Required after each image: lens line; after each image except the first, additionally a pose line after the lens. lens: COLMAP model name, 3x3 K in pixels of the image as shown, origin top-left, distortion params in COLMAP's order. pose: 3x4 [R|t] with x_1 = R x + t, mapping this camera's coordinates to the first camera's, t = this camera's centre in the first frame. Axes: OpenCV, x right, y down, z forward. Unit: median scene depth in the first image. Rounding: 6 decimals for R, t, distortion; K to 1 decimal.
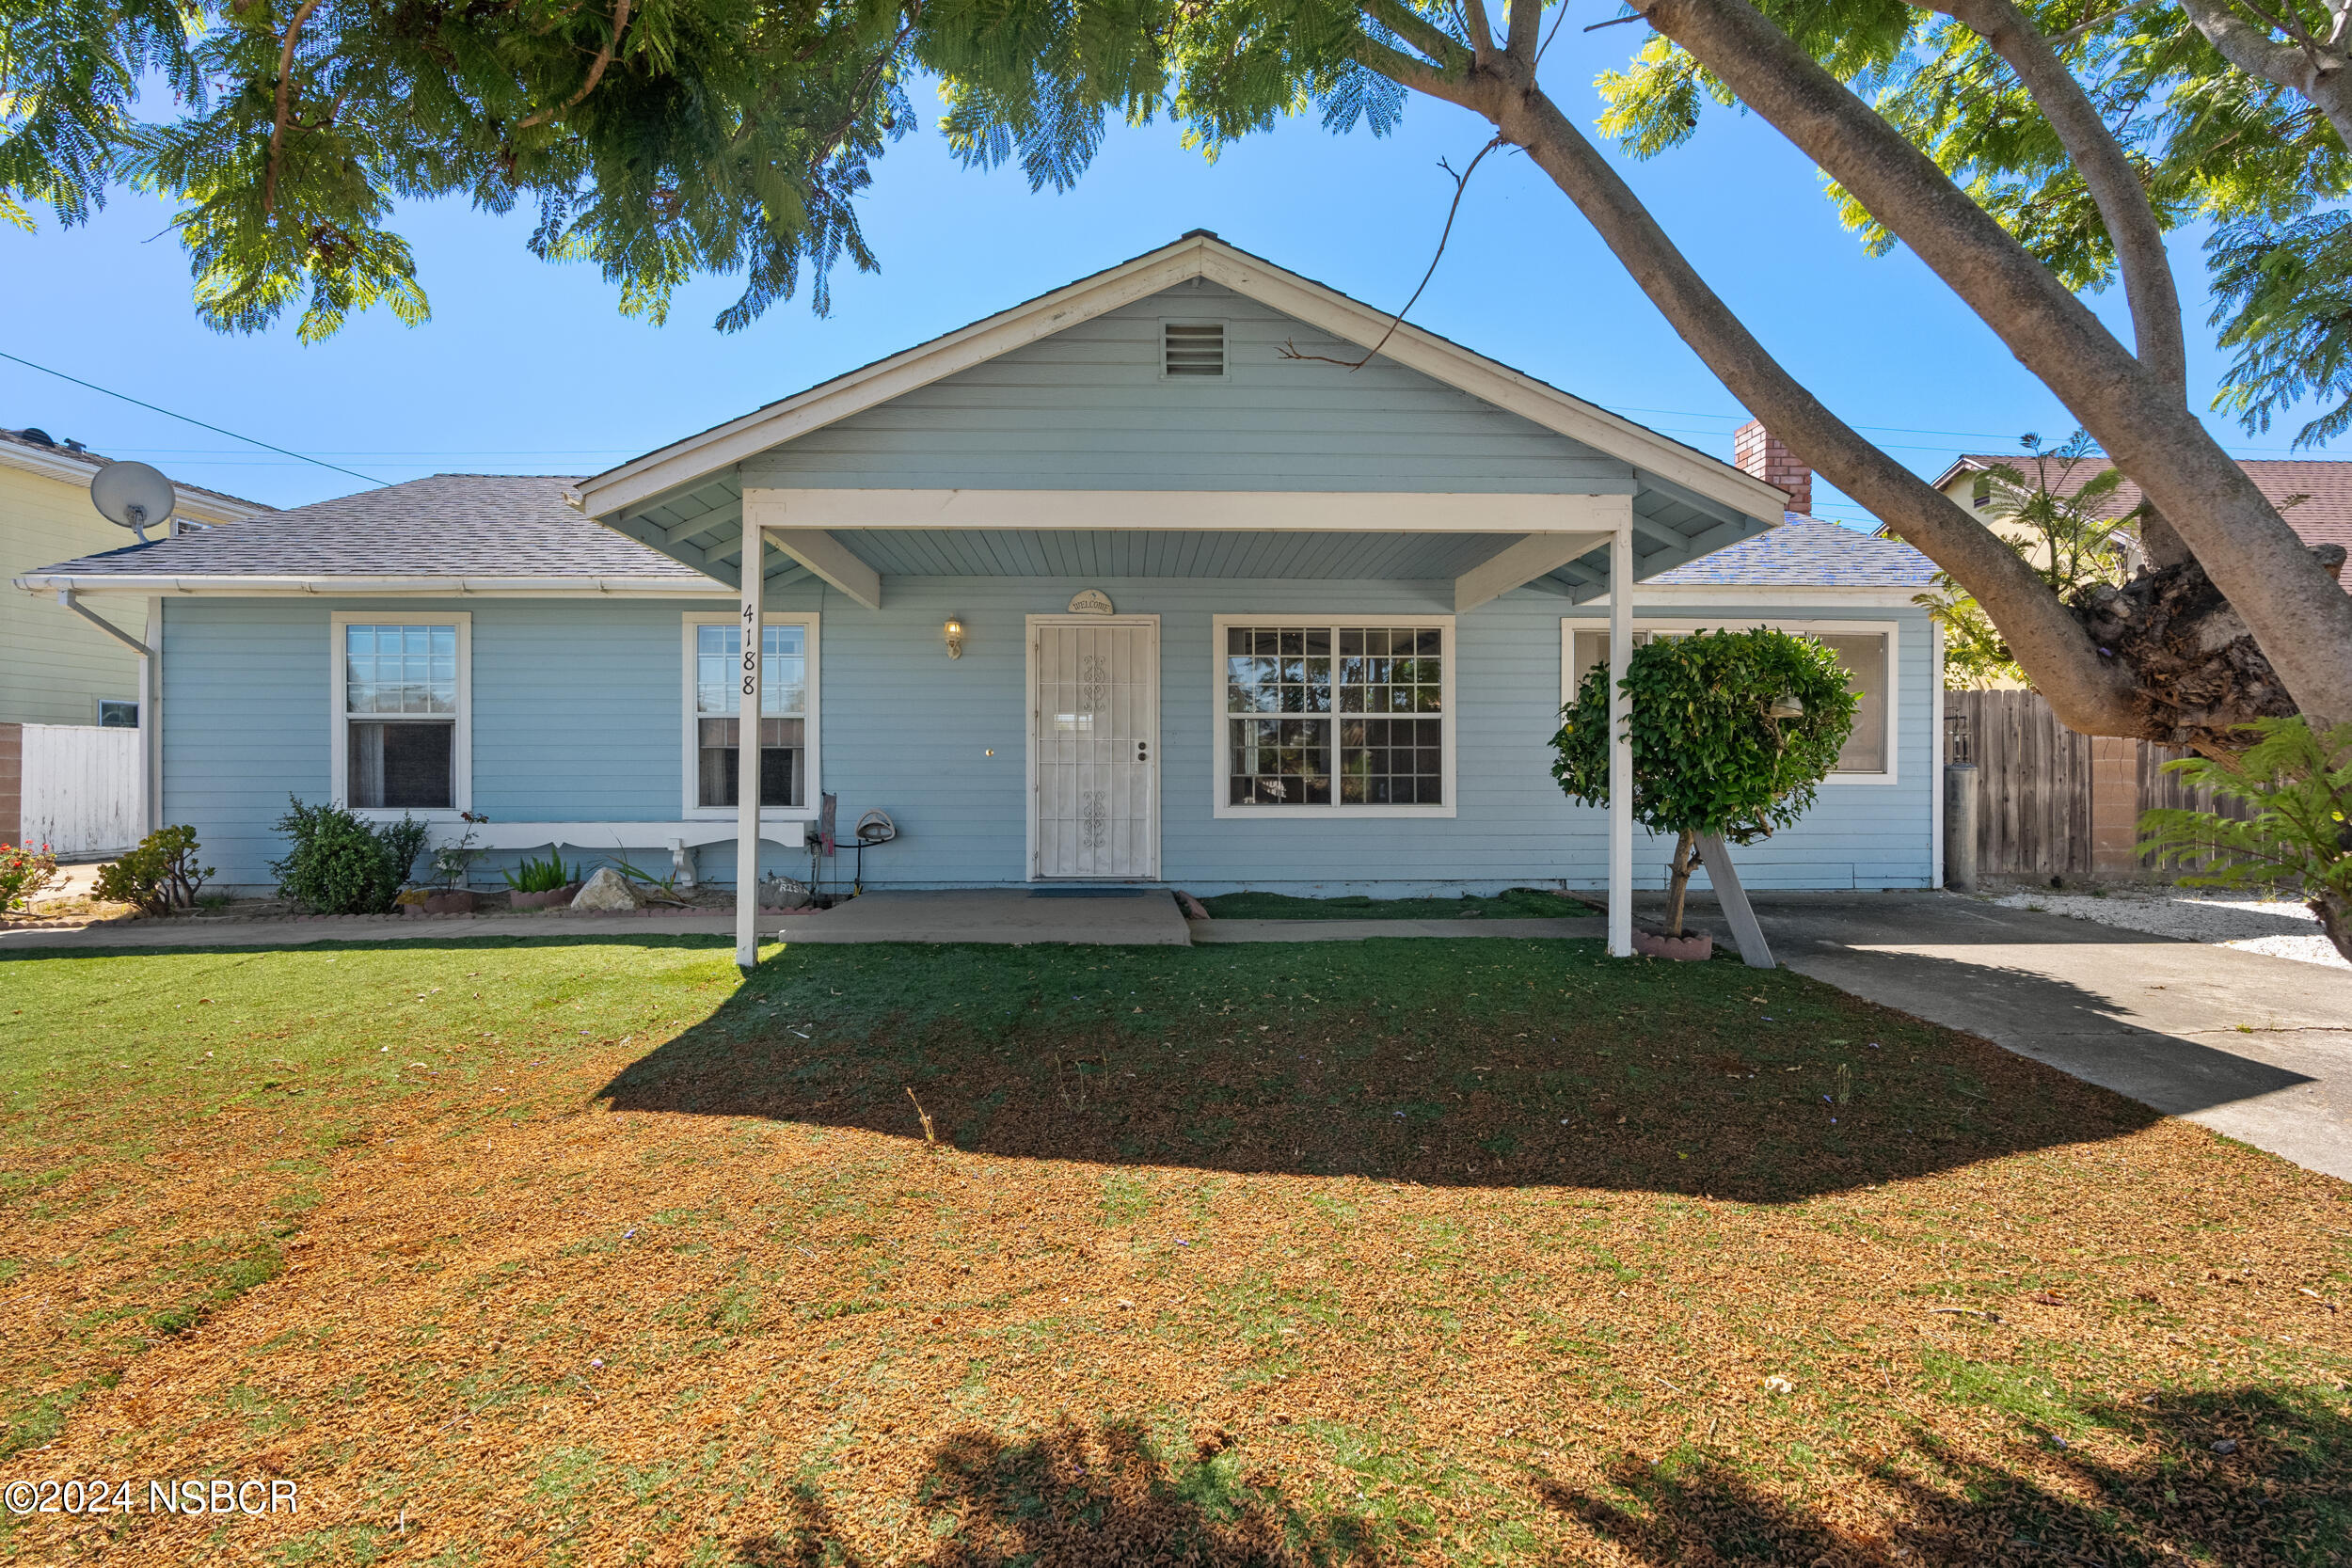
lens RADIAL K [[1146.8, 0, 1176.9], [0, 1146.8, 818.8], [0, 0, 1]] dist [0.024388, -0.000117]
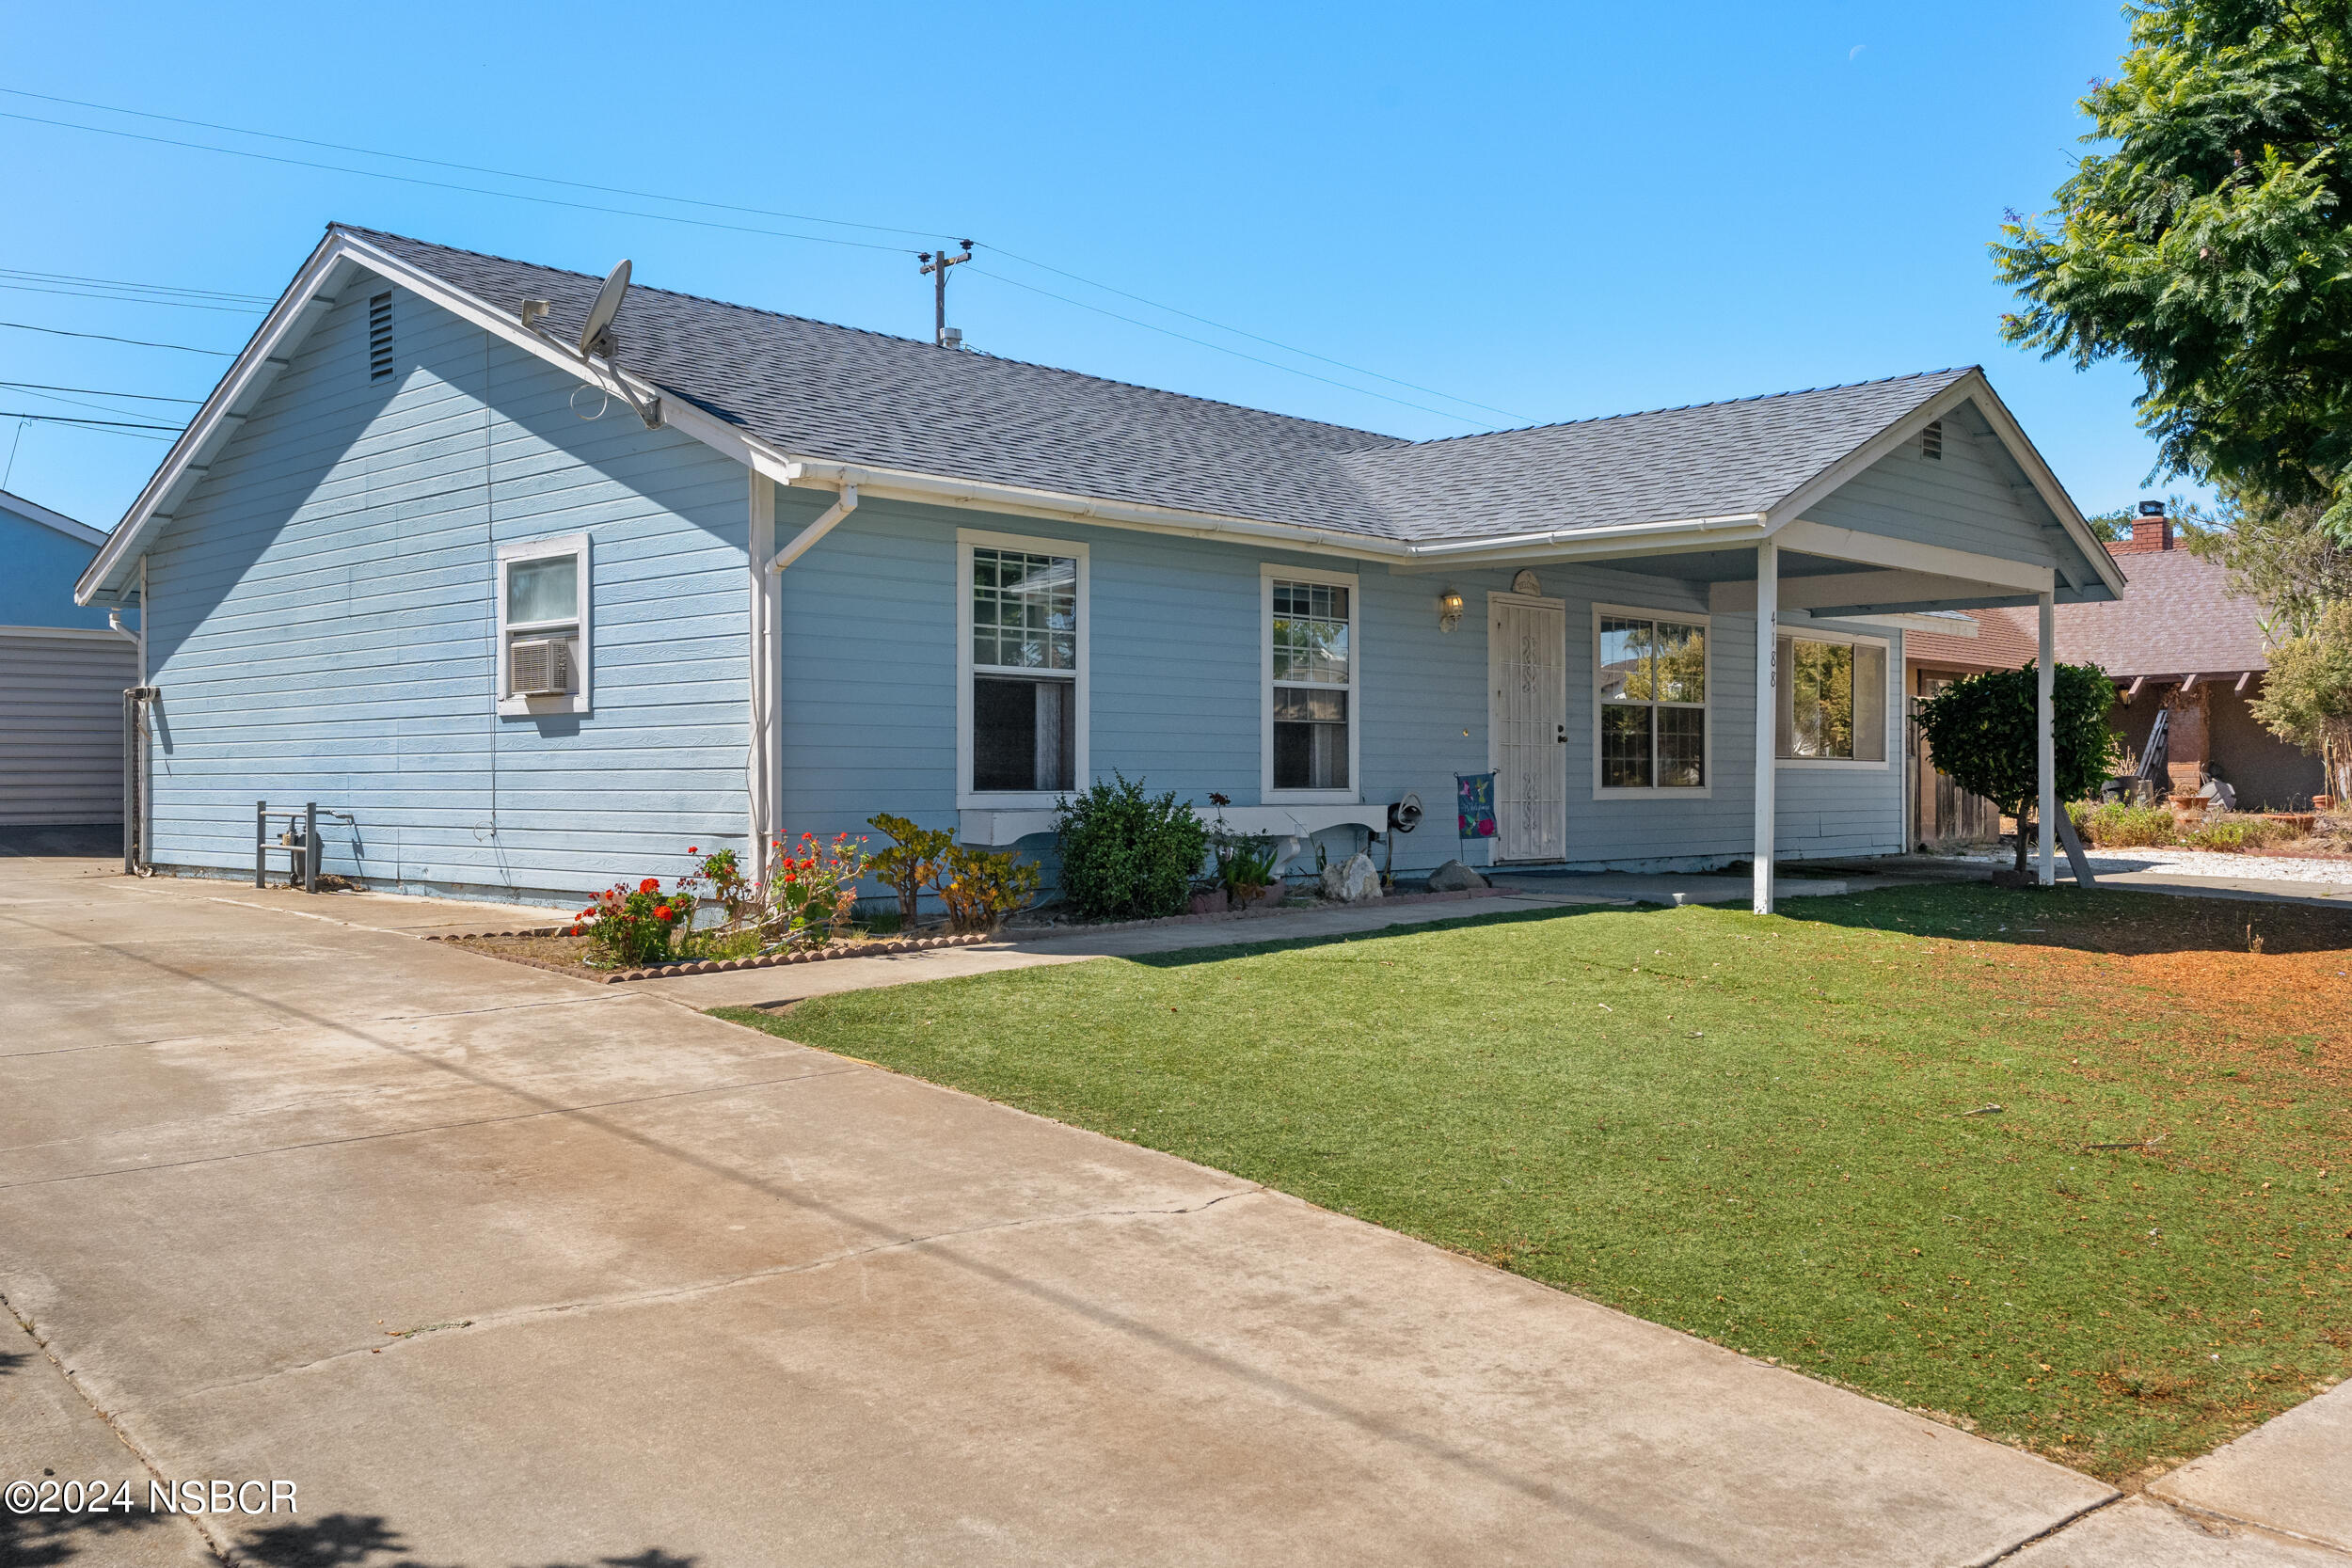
lens RADIAL K [[2083.2, 0, 1176.0], [0, 2083.2, 784.0], [0, 0, 1]] dist [0.000179, -0.001362]
pose [[0.719871, 0.001081, 0.694107, -1.527116], [0.011222, 0.999850, -0.013195, 0.005919], [-0.694017, 0.017289, 0.719751, -0.073644]]
